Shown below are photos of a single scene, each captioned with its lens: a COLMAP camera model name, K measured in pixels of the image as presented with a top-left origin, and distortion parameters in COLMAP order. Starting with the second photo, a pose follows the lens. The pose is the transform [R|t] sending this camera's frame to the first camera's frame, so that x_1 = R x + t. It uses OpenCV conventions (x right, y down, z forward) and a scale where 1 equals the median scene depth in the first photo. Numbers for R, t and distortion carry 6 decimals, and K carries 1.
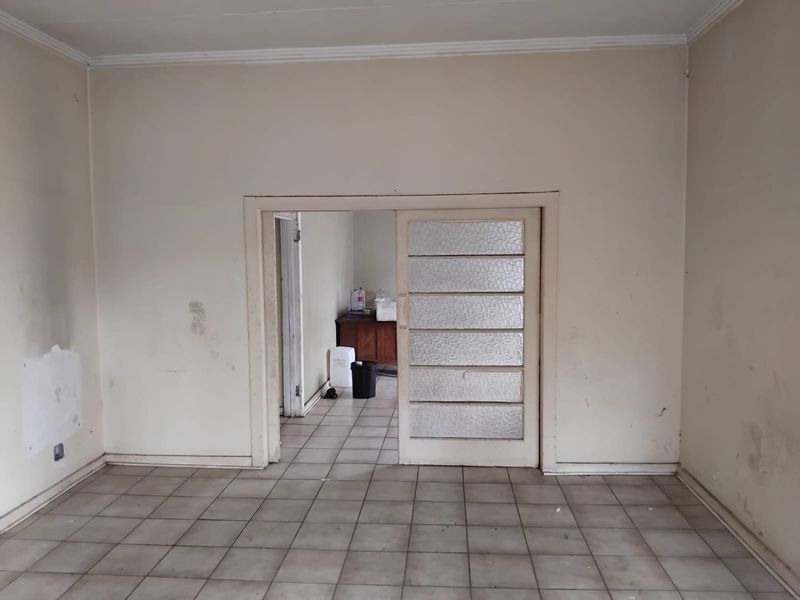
lens RADIAL K [[617.9, 0, 397.3], [0, 617.9, 297.8], [0, 0, 1]] dist [0.014169, -0.037373]
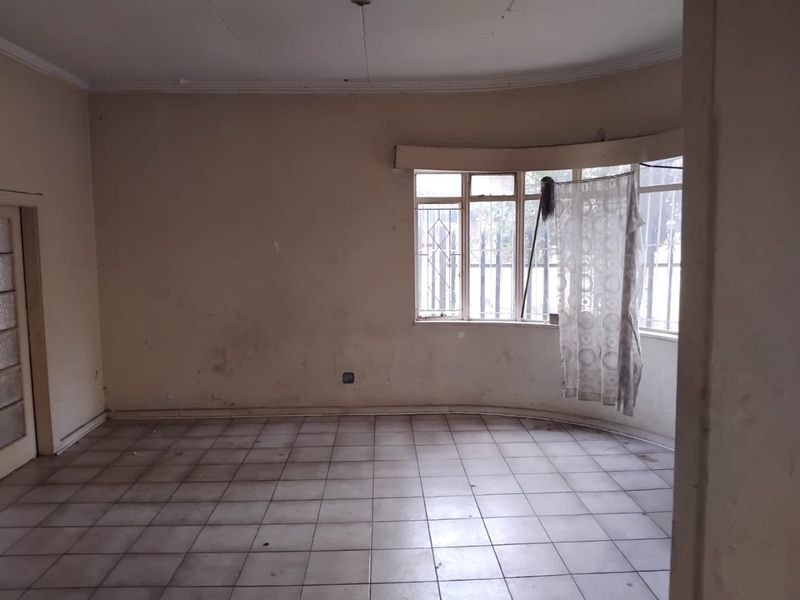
lens RADIAL K [[617.9, 0, 399.5], [0, 617.9, 299.3], [0, 0, 1]] dist [0.014169, -0.037373]
pose [[-0.111039, -0.080042, 0.990587, -0.947413], [0.094719, 0.991362, 0.090722, -0.028479], [-0.989292, 0.103901, -0.102499, 0.524638]]
